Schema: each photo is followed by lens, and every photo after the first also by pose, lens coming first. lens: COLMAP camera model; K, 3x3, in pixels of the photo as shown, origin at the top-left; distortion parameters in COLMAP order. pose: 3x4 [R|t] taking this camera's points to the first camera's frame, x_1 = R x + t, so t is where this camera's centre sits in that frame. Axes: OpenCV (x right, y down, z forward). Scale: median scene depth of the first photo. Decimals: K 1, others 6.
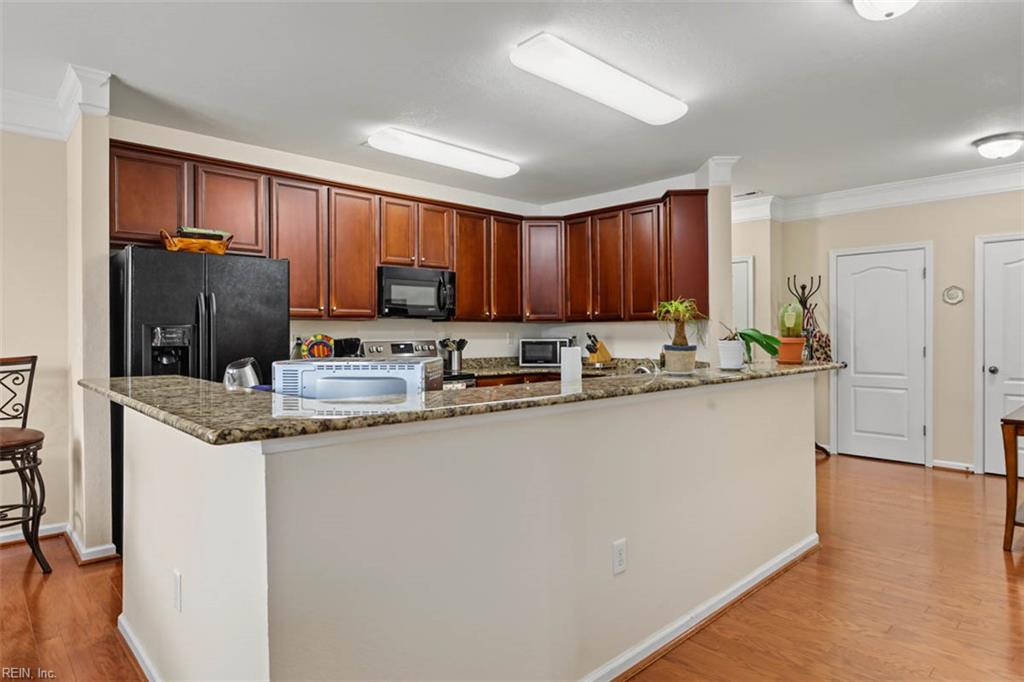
lens RADIAL K [[581.5, 0, 512.0], [0, 581.5, 341.0], [0, 0, 1]] dist [0.003025, 0.000818]
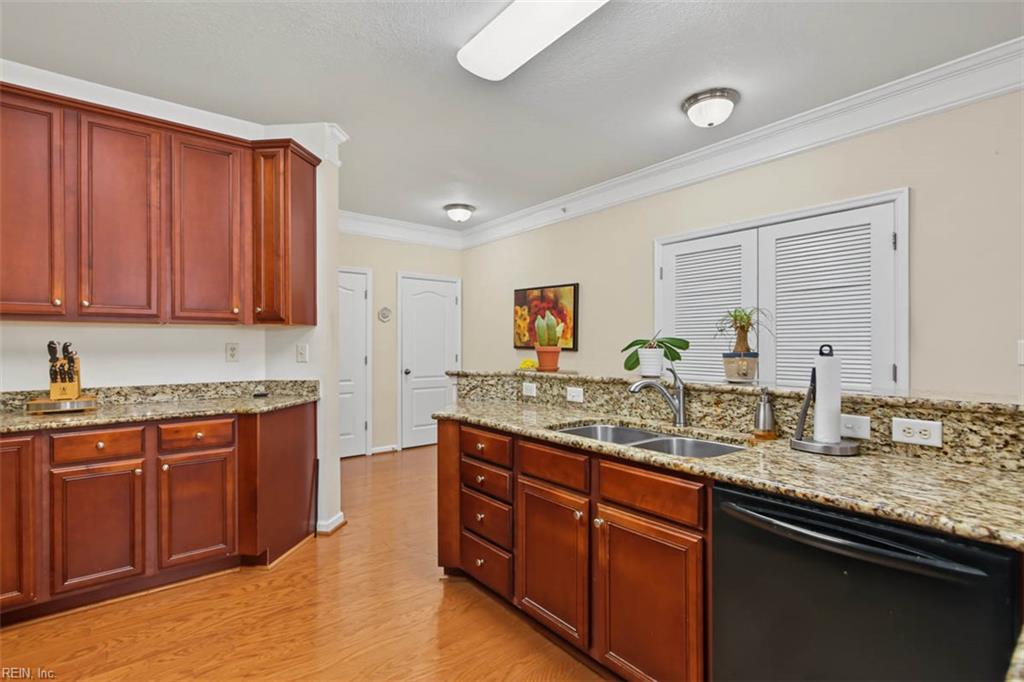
lens RADIAL K [[482.1, 0, 507.3], [0, 482.1, 336.3], [0, 0, 1]] dist [-0.002095, 0.000500]
pose [[0.073797, 0.023720, 0.996991, -0.282153], [0.013498, 0.999602, -0.024781, -0.002074], [-0.997182, 0.015286, 0.073447, 0.673578]]
